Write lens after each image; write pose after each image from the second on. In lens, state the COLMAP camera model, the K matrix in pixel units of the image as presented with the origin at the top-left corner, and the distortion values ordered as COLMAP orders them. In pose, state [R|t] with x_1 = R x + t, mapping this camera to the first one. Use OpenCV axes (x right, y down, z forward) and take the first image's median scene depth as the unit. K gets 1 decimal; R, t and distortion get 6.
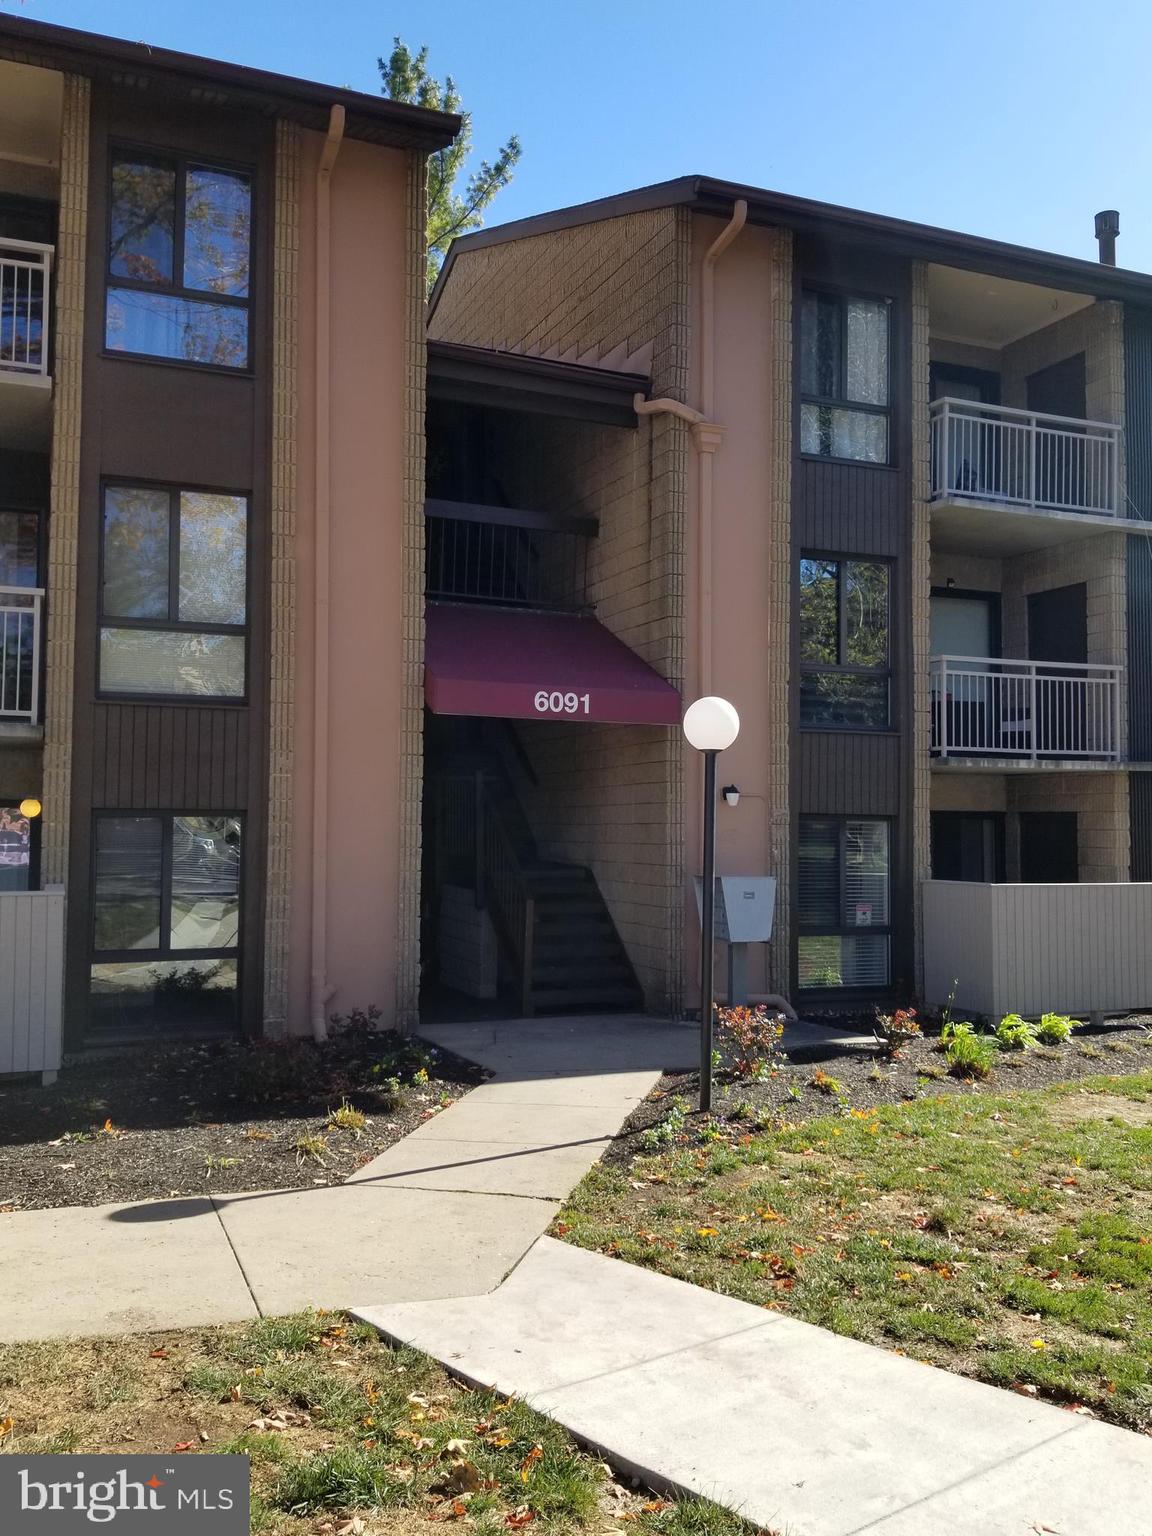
lens RADIAL K [[1327.2, 0, 563.2], [0, 1327.2, 739.5], [0, 0, 1]] dist [0.079022, -0.145606]
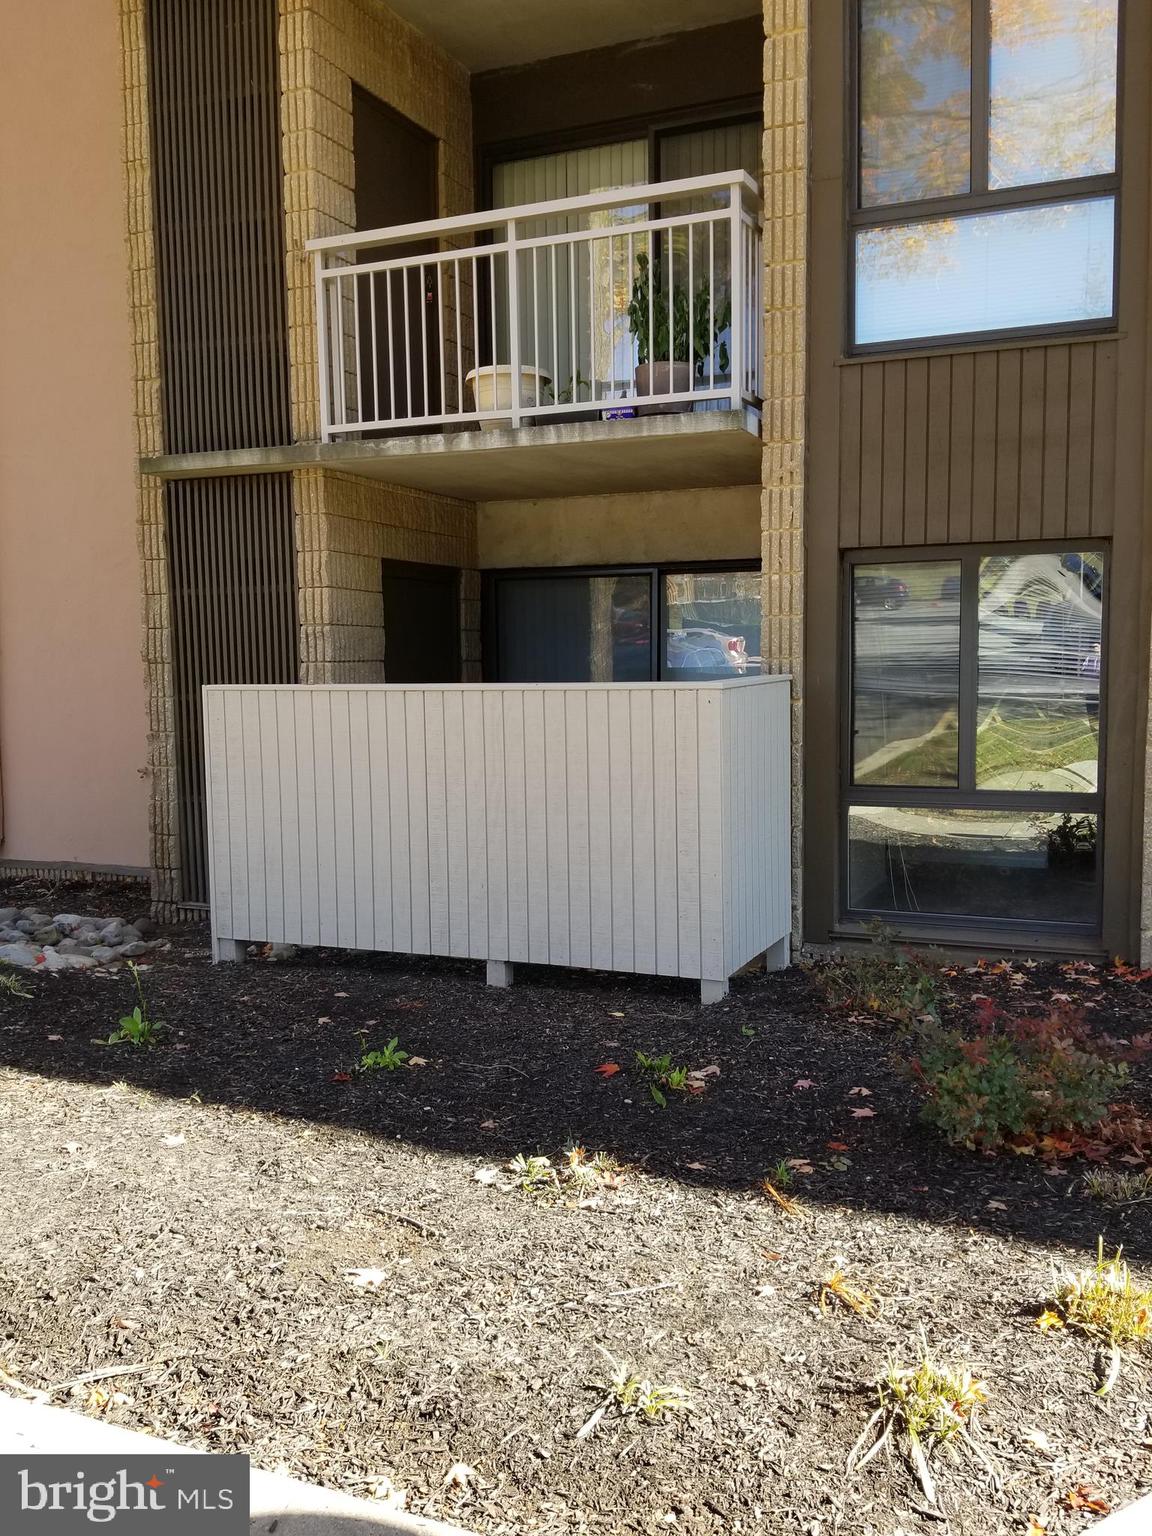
lens RADIAL K [[1327.2, 0, 581.9], [0, 1327.2, 774.5], [0, 0, 1]] dist [0.079022, -0.145606]
pose [[0.711381, 0.054183, -0.700714, -0.011901], [0.059454, 0.988810, 0.136819, 0.060769], [0.700287, -0.138990, 0.700200, 0.473351]]
